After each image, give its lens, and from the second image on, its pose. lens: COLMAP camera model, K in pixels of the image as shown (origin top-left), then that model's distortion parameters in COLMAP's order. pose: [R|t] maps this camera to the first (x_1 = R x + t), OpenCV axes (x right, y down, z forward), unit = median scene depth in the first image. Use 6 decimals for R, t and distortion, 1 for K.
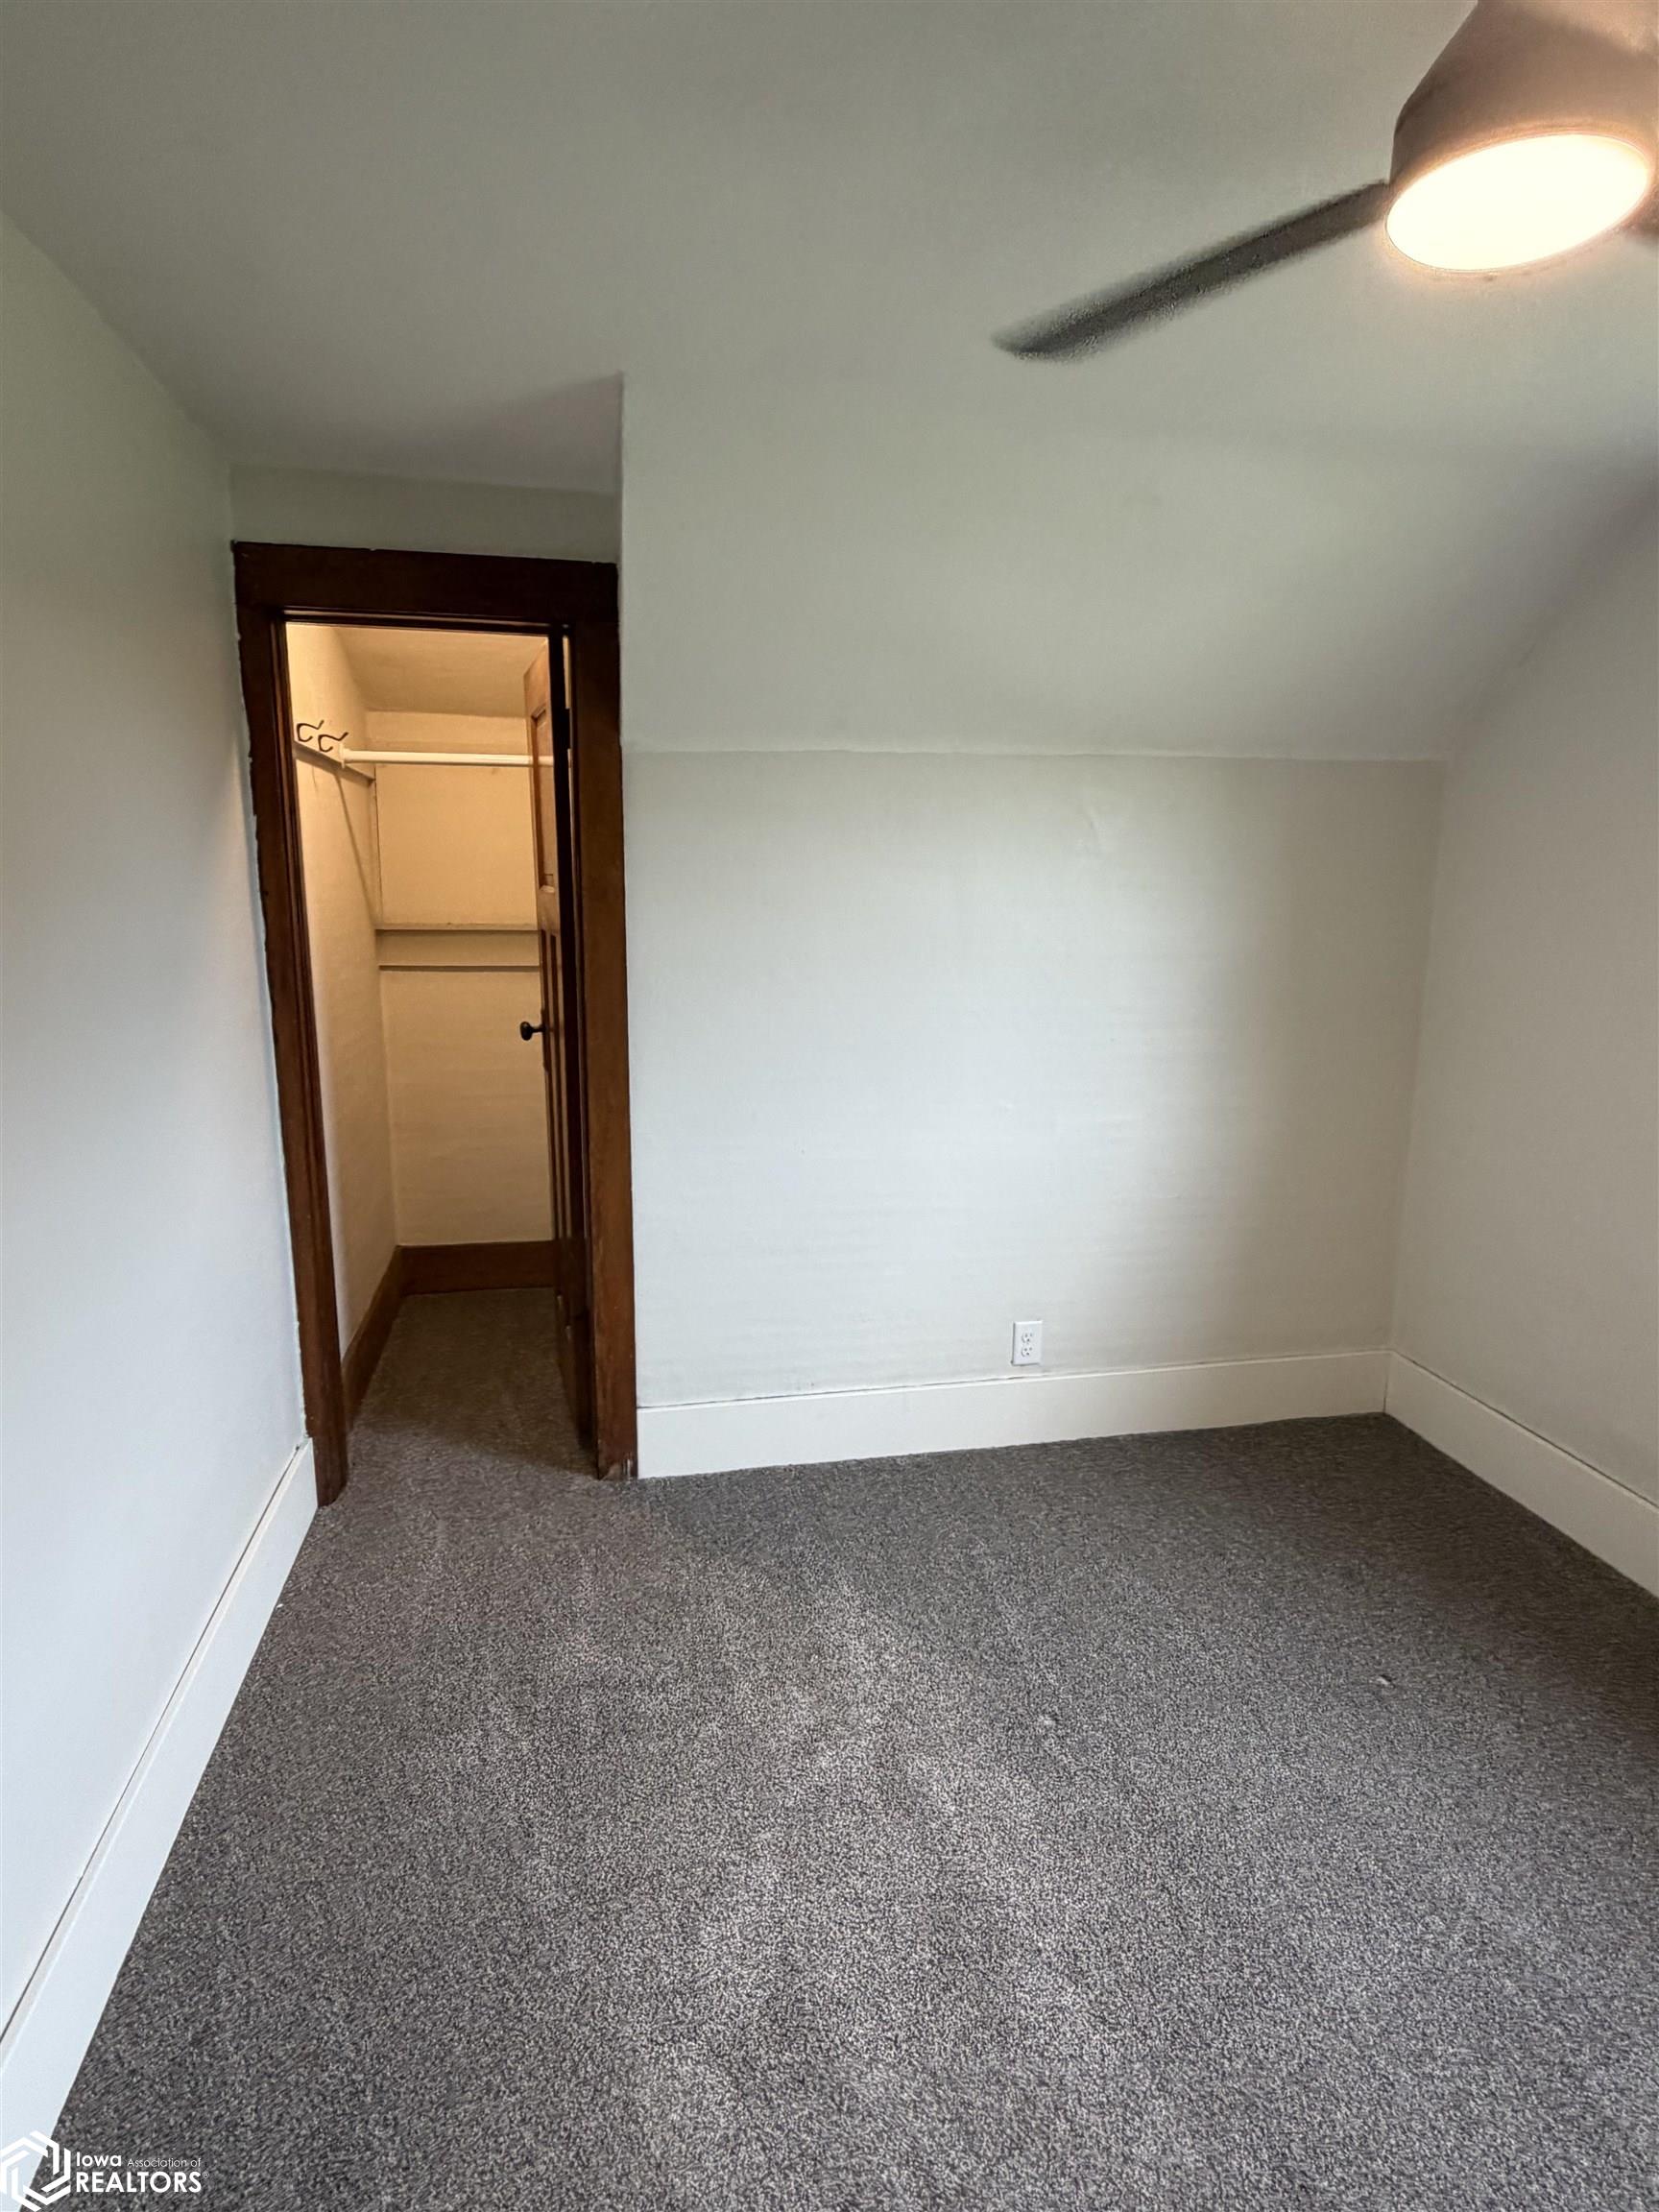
lens RADIAL K [[1191.5, 0, 837.3], [0, 1191.5, 1103.3], [0, 0, 1]] dist [-0.001889, -0.000489]
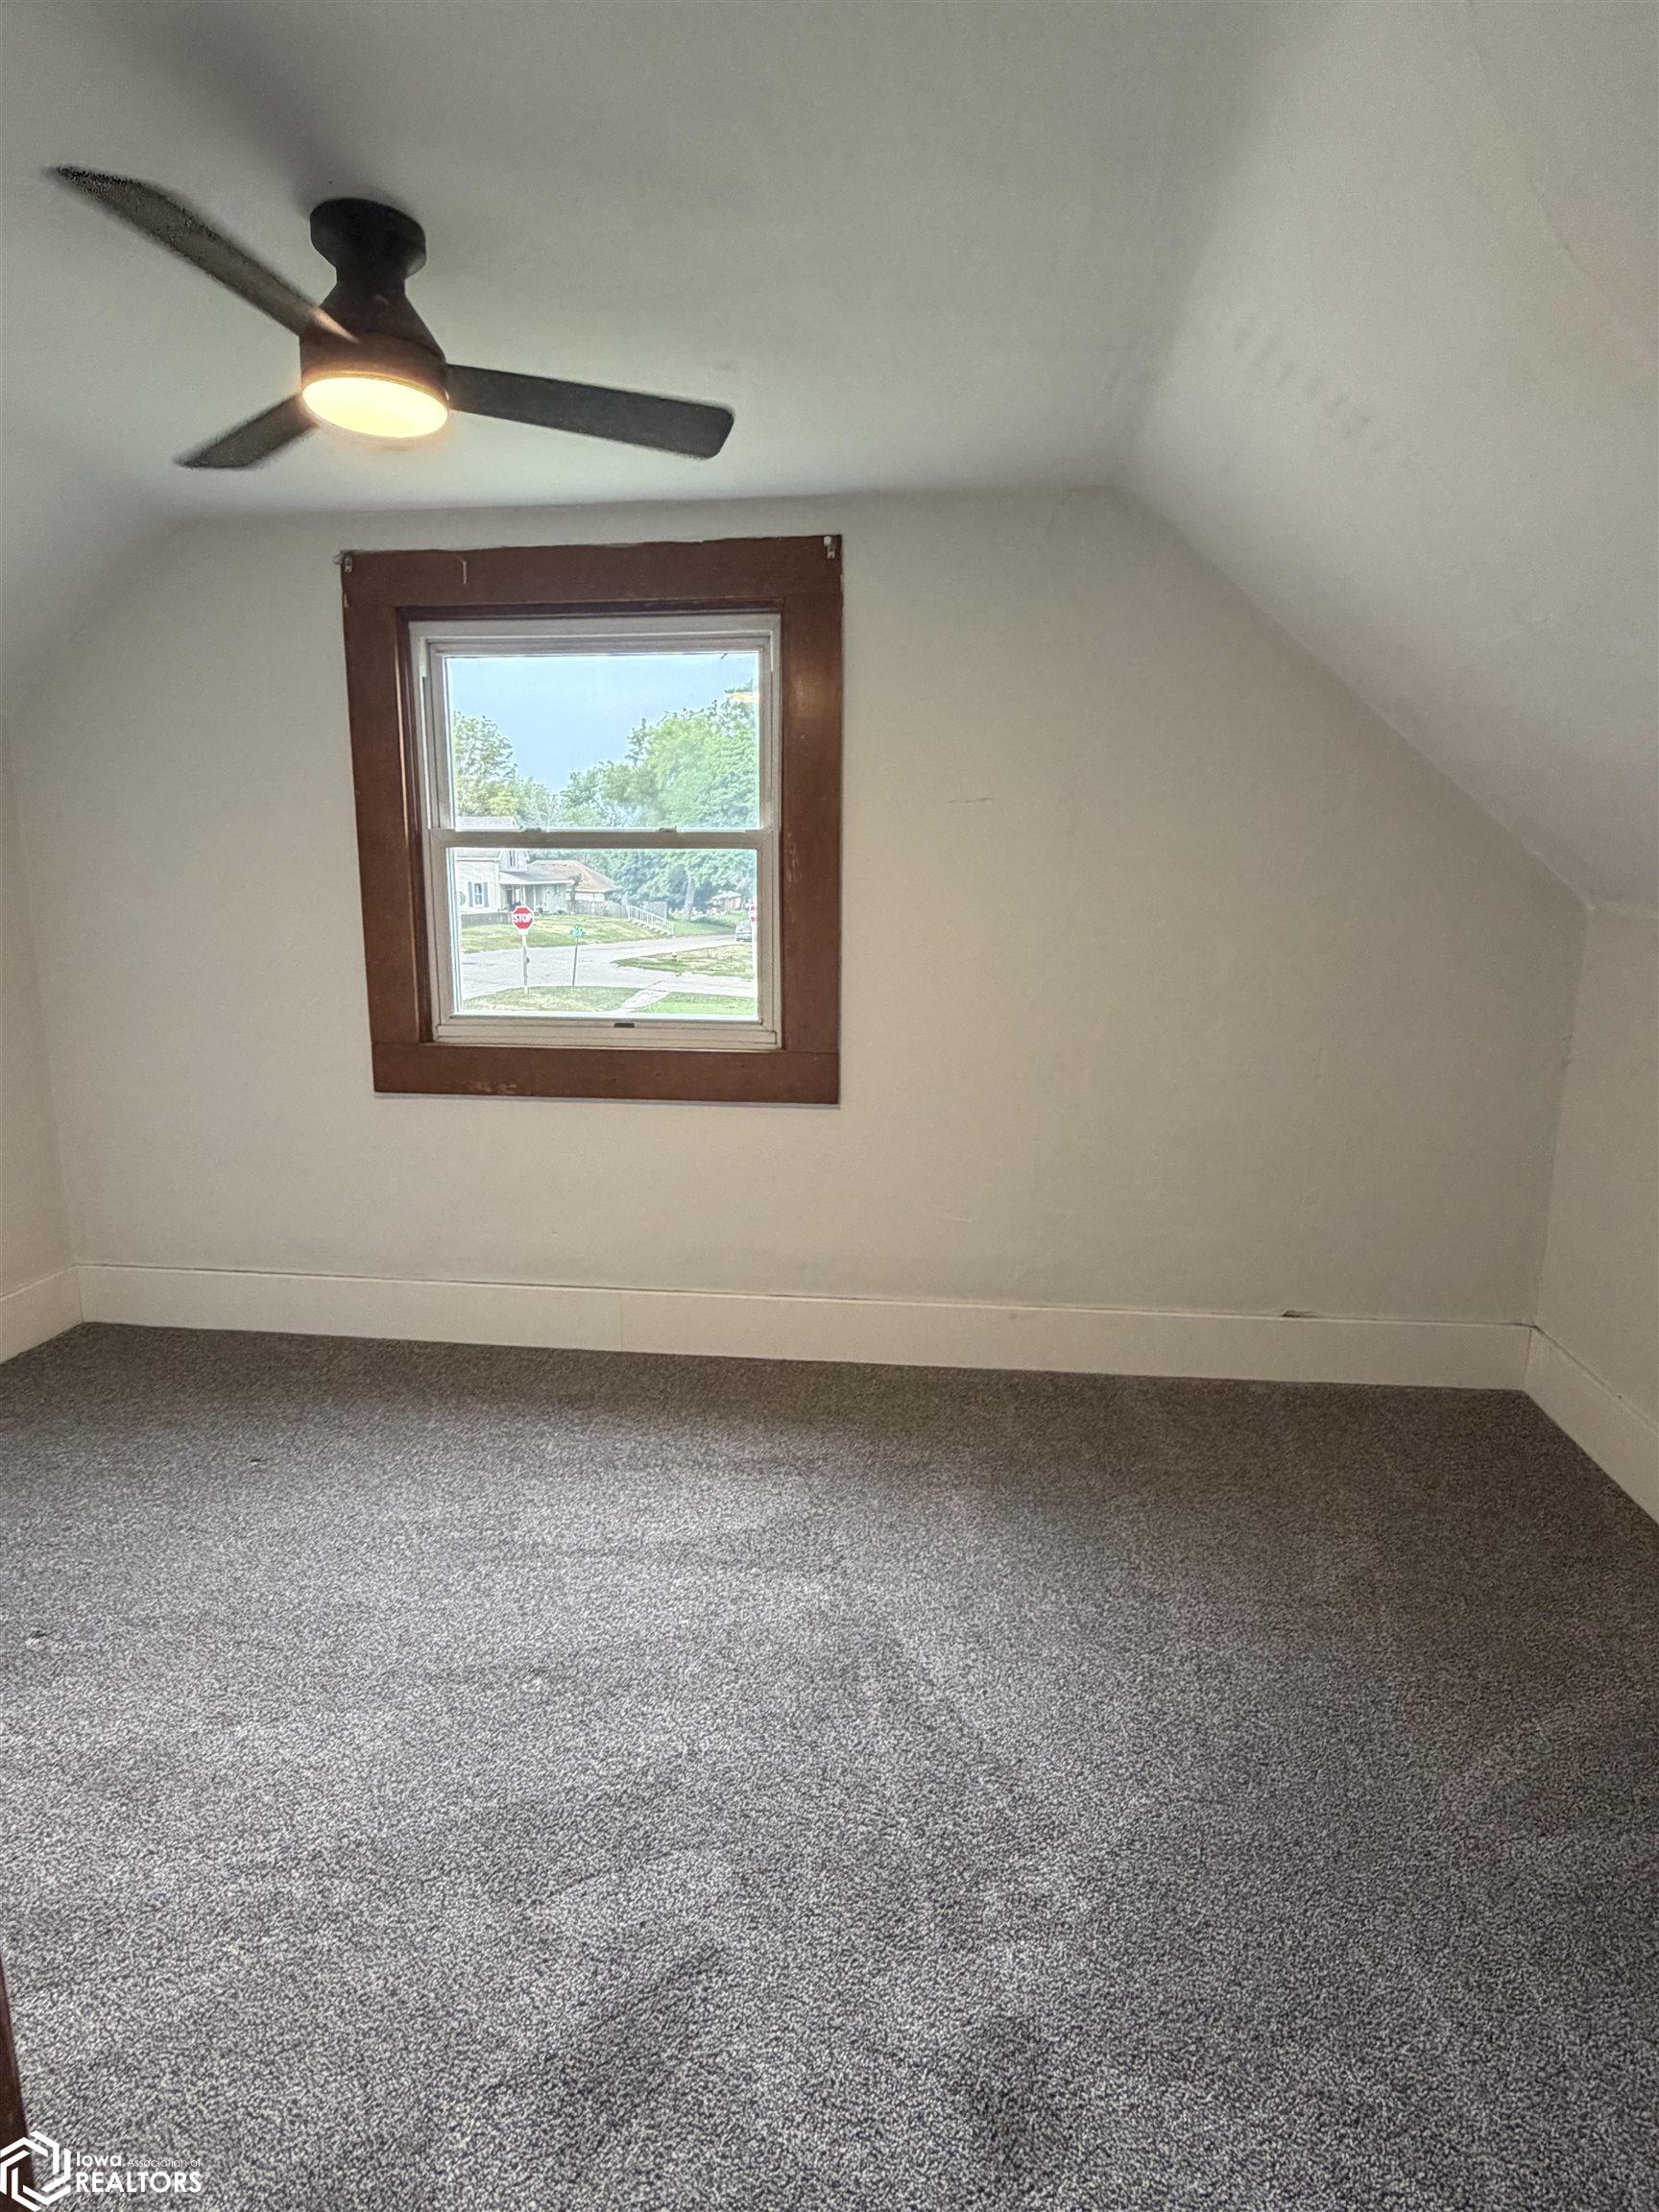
lens RADIAL K [[1189.6, 0, 828.4], [0, 1189.6, 1100.9], [0, 0, 1]] dist [-0.001145, 0.001230]
pose [[0.316528, -0.203296, 0.926542, -0.547020], [0.182256, 0.971600, 0.150919, 0.047333], [-0.930910, 0.121098, 0.344590, -0.047091]]
